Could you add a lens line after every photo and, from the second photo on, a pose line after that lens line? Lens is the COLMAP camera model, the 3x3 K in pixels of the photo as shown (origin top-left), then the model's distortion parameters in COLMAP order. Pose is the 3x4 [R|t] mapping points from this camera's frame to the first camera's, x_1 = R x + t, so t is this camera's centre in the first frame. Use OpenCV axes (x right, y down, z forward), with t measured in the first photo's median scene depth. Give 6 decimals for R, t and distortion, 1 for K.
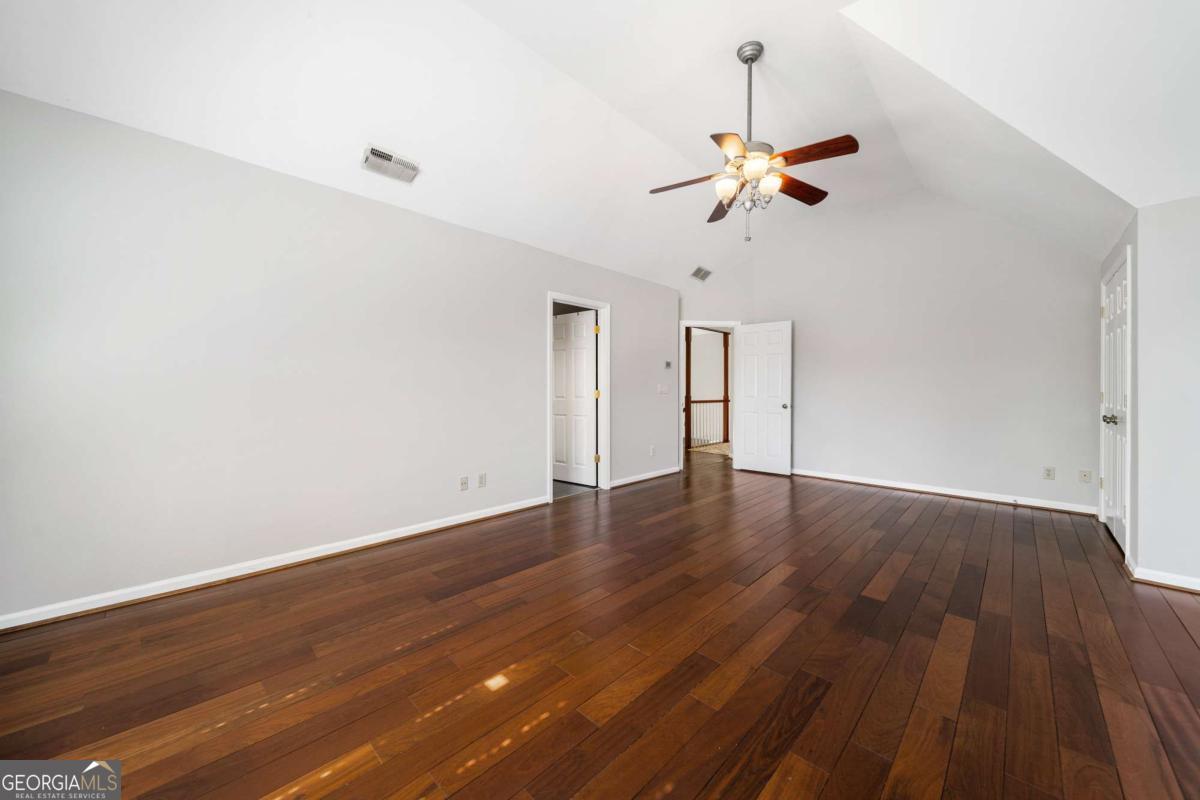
lens RADIAL K [[434.4, 0, 602.8], [0, 434.4, 385.7], [0, 0, 1]] dist [-0.000196, -0.000161]
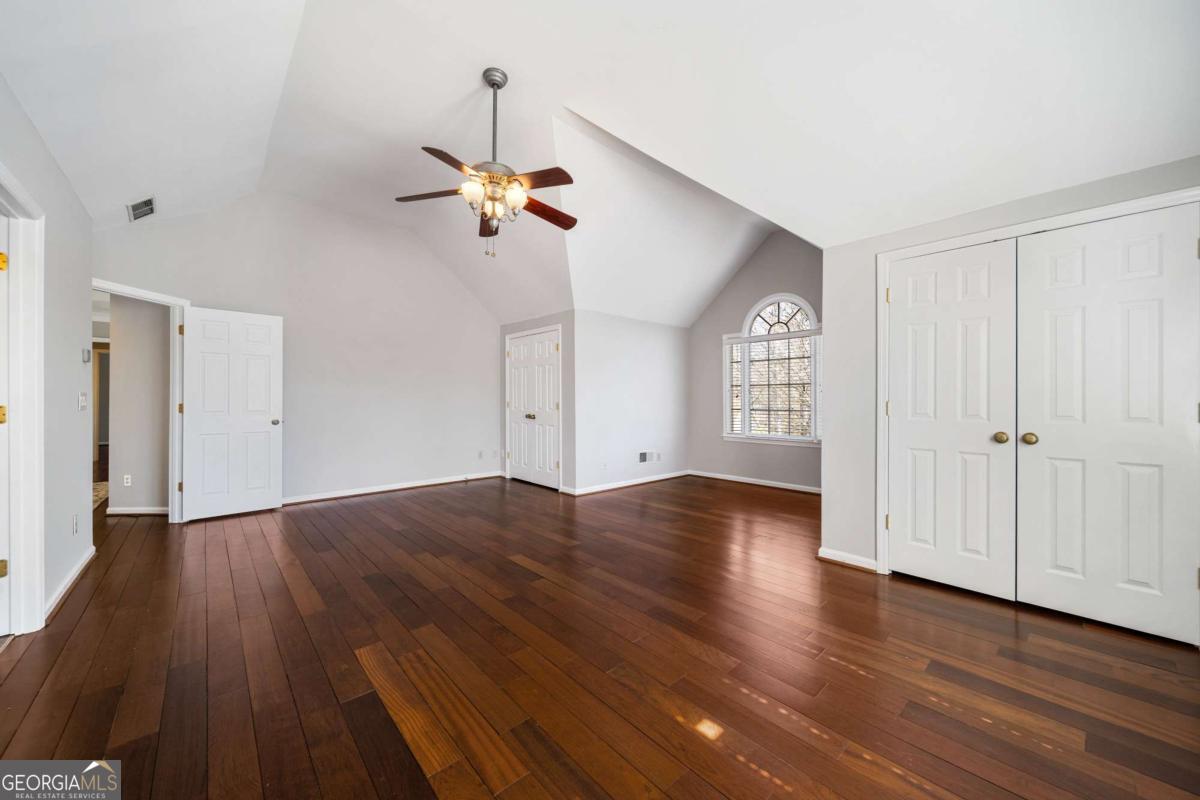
lens RADIAL K [[439.2, 0, 607.0], [0, 439.2, 387.8], [0, 0, 1]] dist [-0.001938, -0.000232]
pose [[0.054072, 0.021965, 0.998295, -0.739222], [-0.000382, 0.999758, -0.021976, 0.002893], [-0.998537, 0.000807, 0.054068, 0.730803]]
